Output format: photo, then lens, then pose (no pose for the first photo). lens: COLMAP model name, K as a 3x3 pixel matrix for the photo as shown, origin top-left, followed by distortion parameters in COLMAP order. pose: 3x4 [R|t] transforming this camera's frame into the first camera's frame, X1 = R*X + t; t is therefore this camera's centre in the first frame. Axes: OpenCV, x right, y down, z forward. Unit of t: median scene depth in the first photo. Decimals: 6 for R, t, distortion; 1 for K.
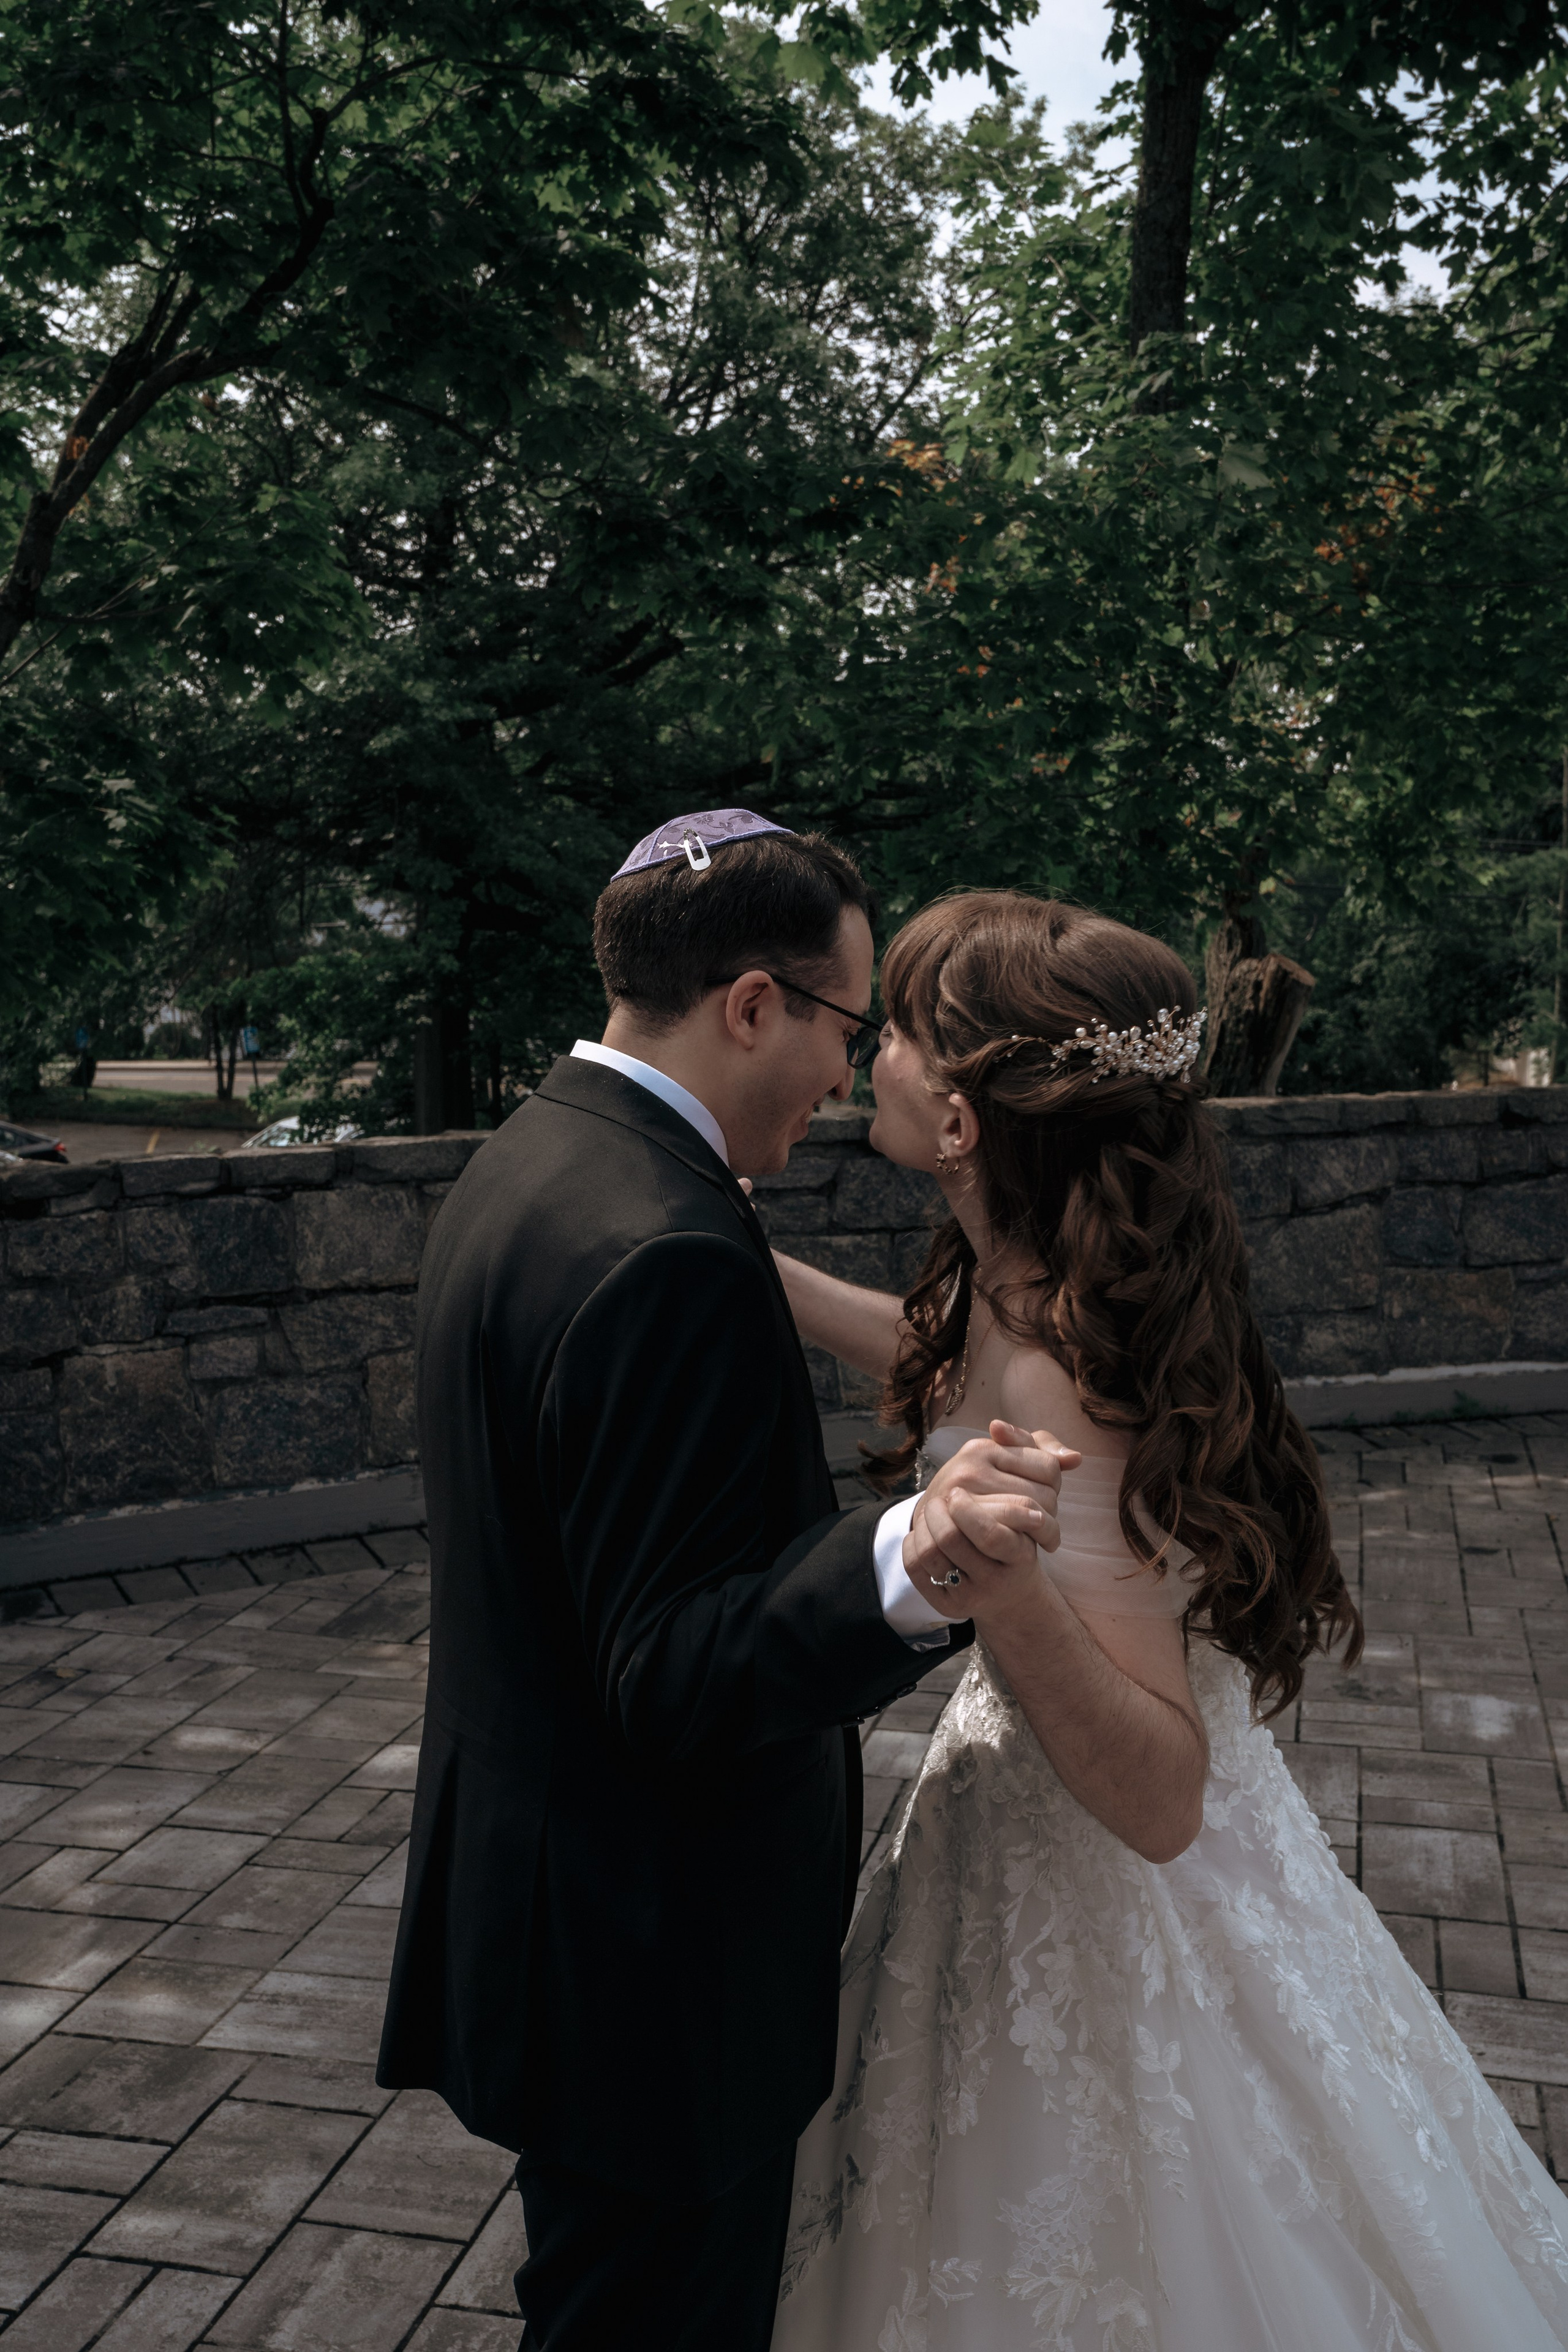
lens RADIAL K [[2192.7, 0, 790.2], [0, 2192.7, 1173.6], [0, 0, 1]] dist [0.044452, 0.029570]
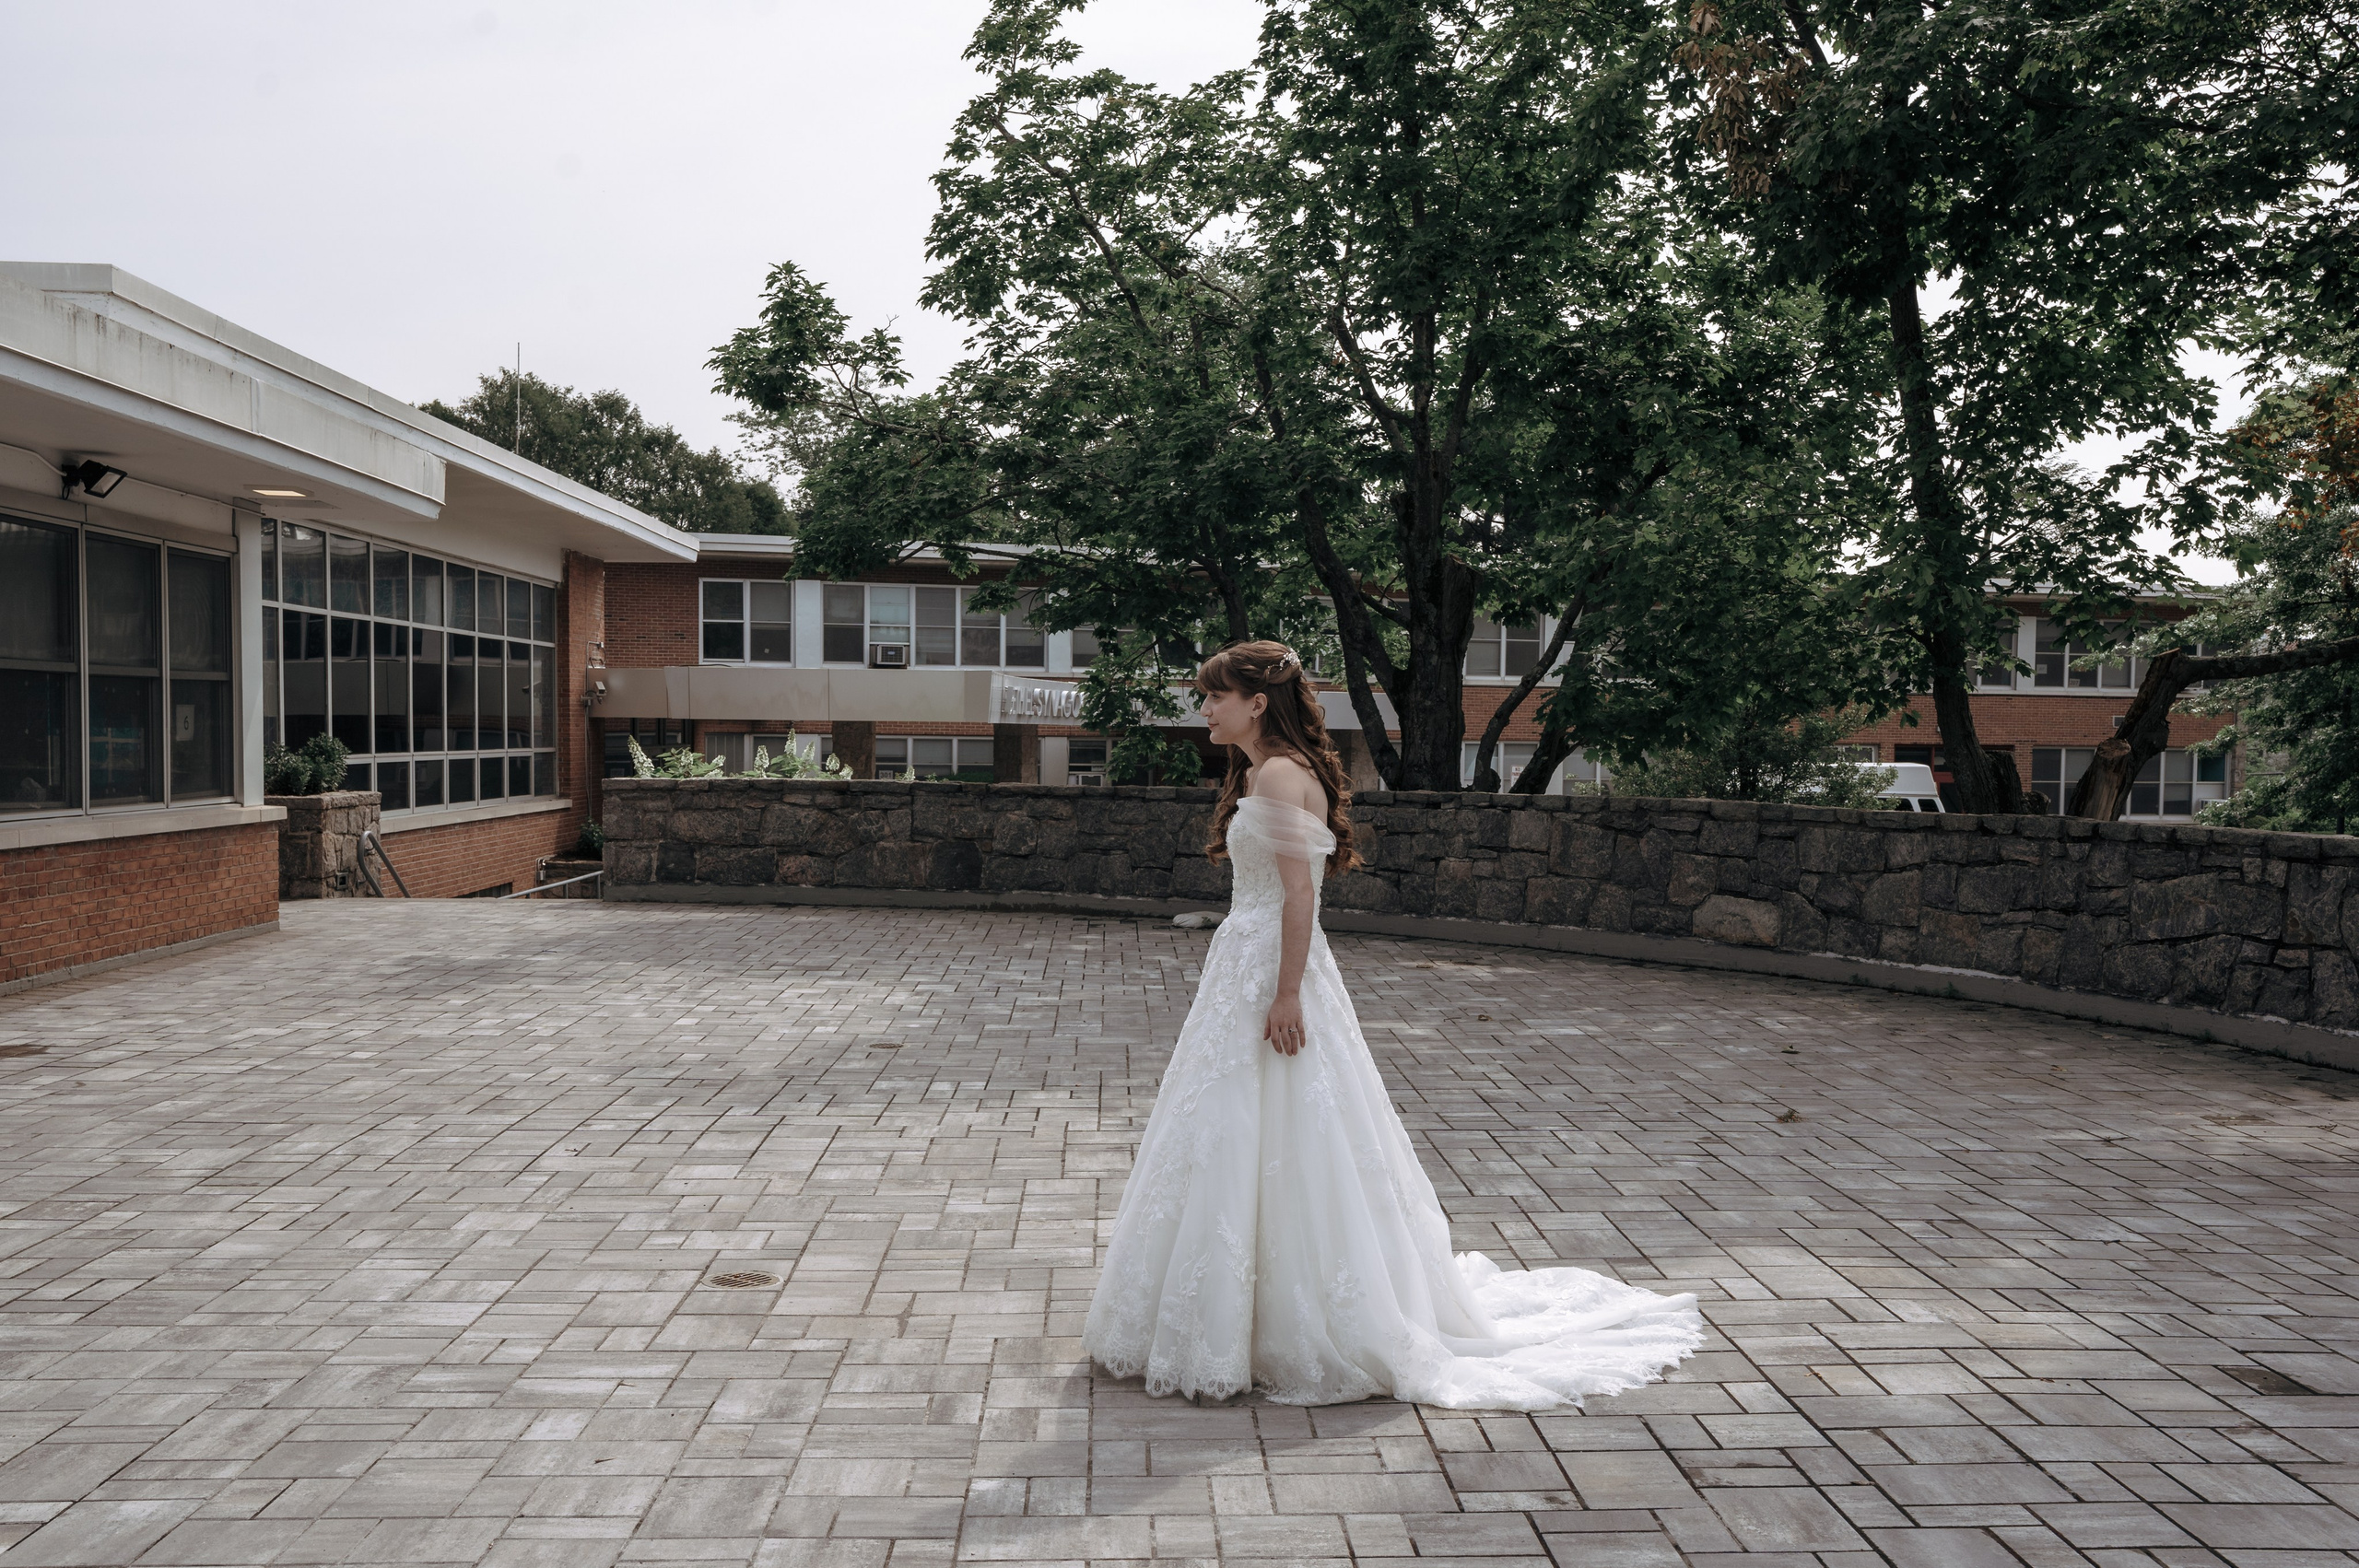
lens RADIAL K [[2300.2, 0, 1195.6], [0, 2300.2, 837.7], [0, 0, 1]] dist [0.019975, 0.092258]
pose [[0.292992, 0.066134, -0.953825, 1.909688], [-0.127742, 0.991369, 0.029497, 0.007261], [0.947543, 0.113201, 0.298911, -0.138053]]
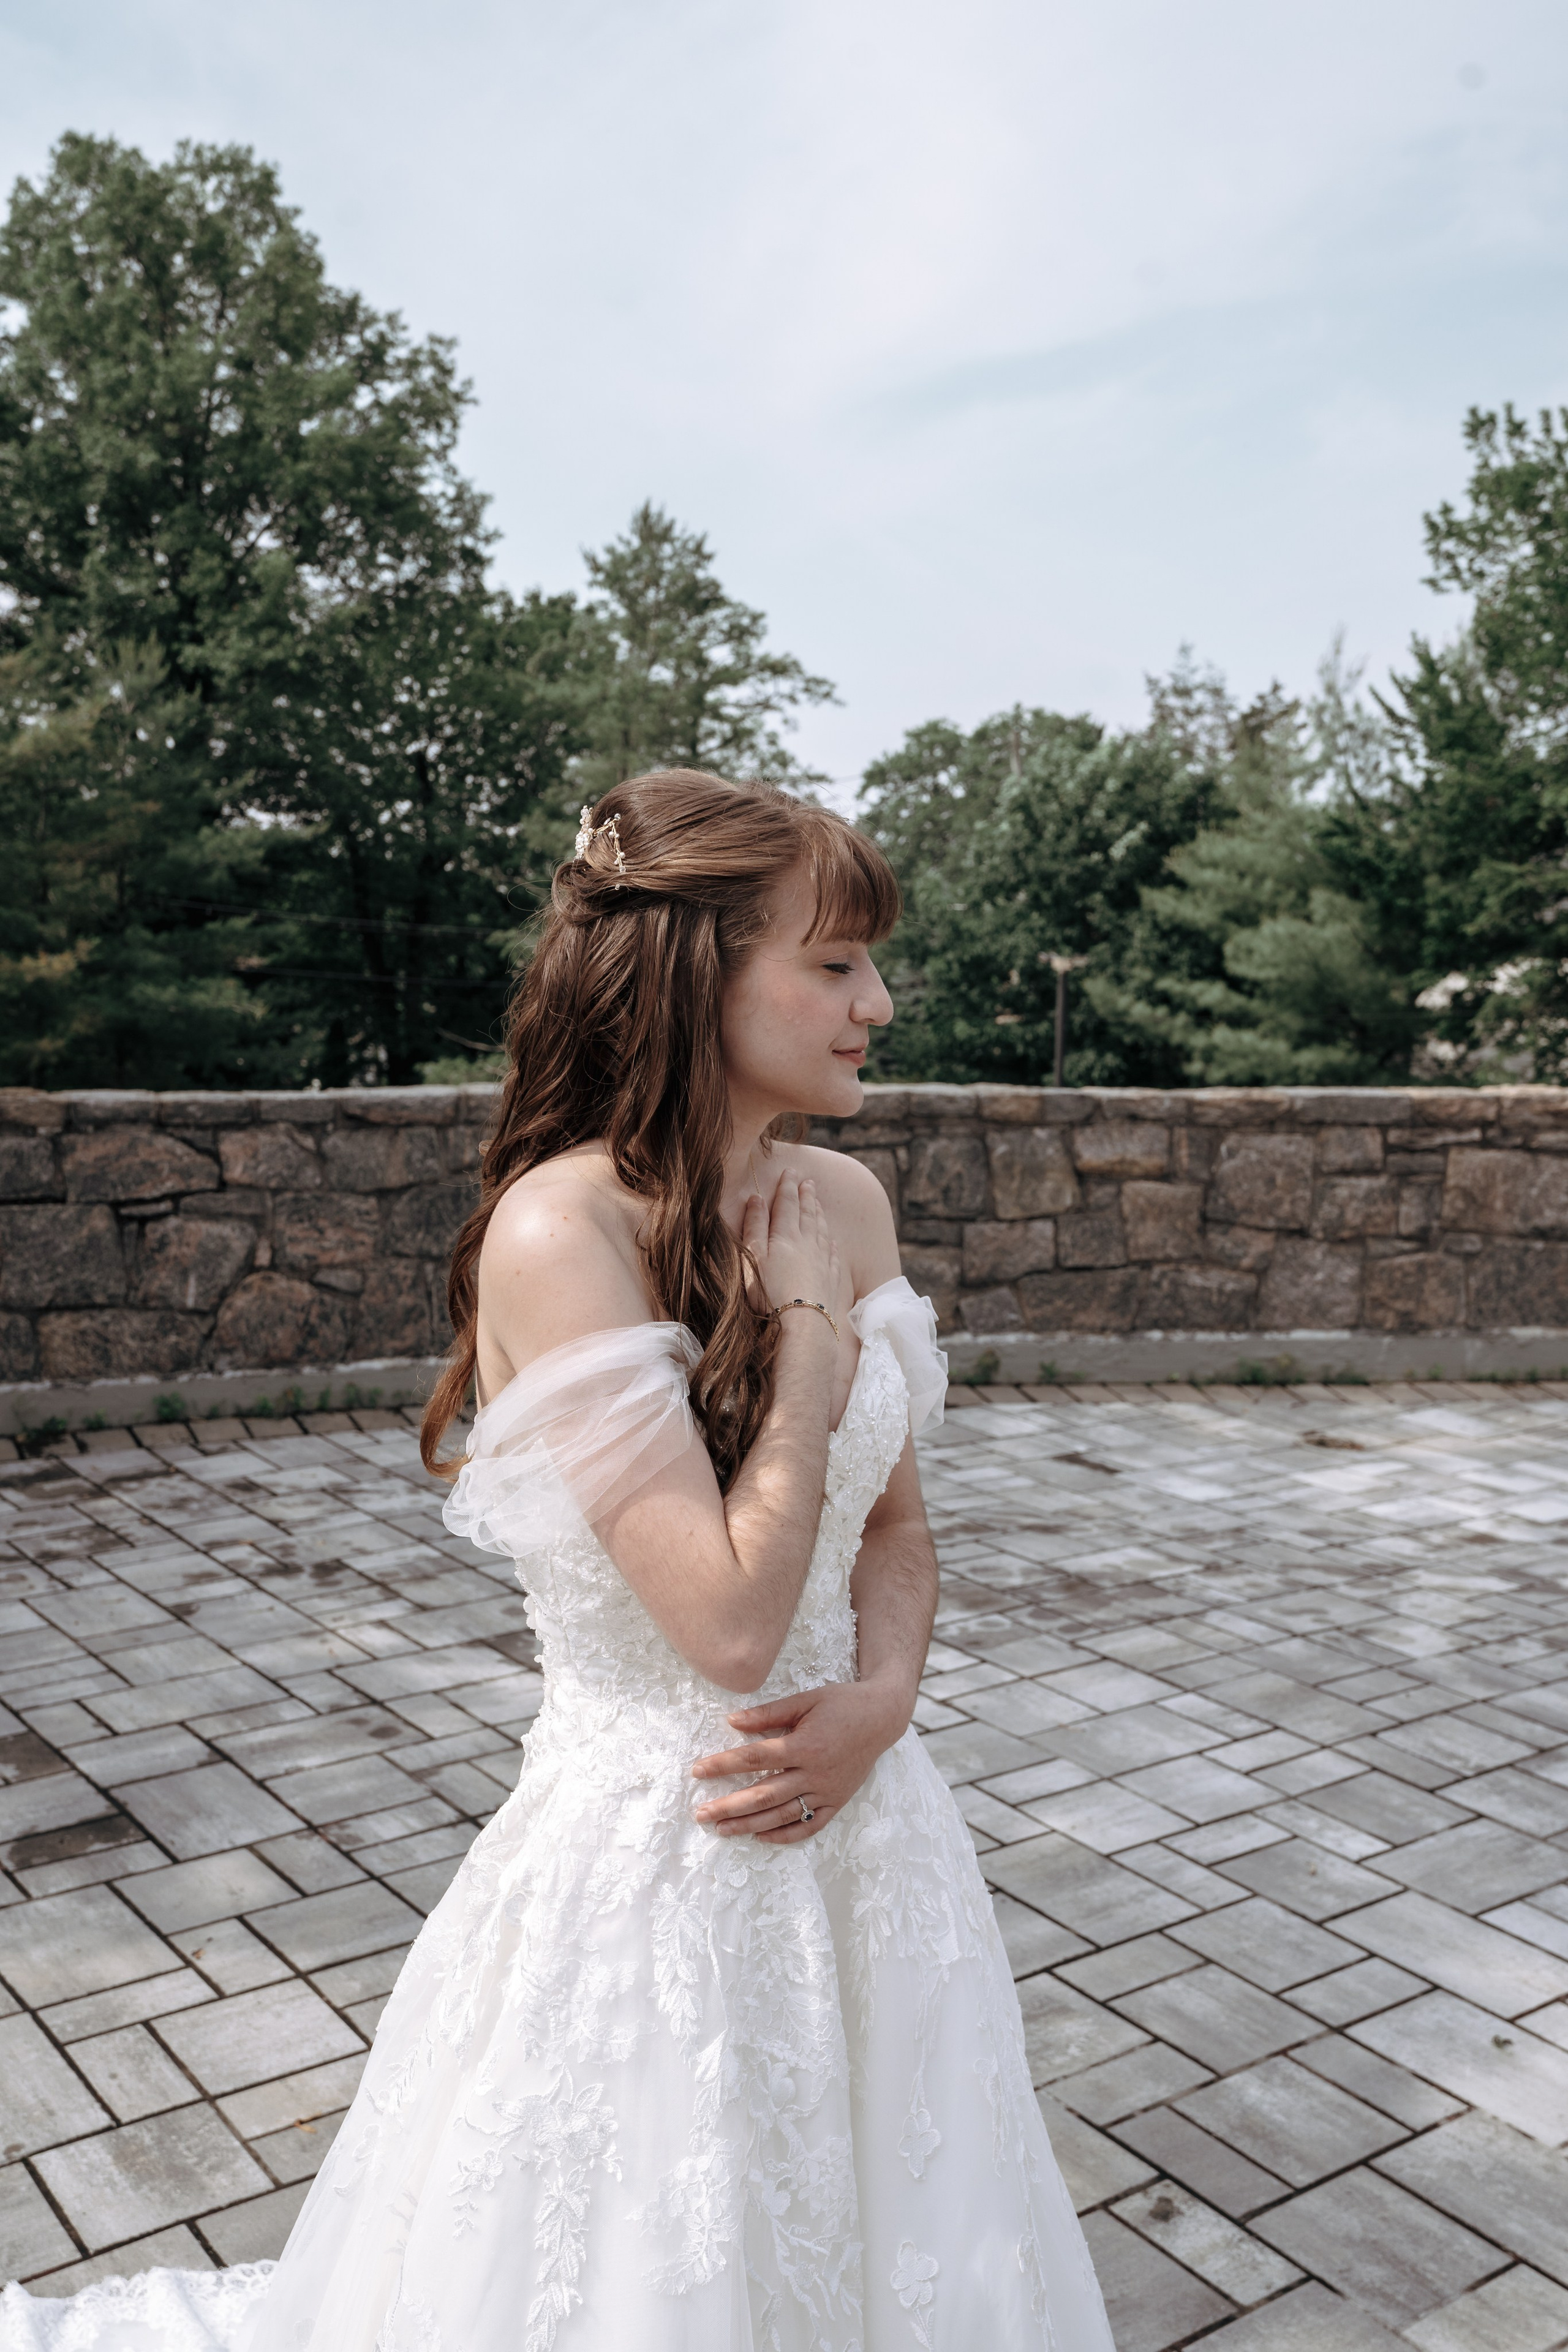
lens RADIAL K [[2222.0, 0, 782.7], [0, 2222.0, 1174.3], [0, 0, 1]] dist [0.037025, 0.085709]
pose [[0.626338, -0.058268, 0.777371, 0.965117], [0.056266, 0.997981, 0.029470, -0.006519], [-0.777519, 0.025282, 0.628352, -0.034220]]
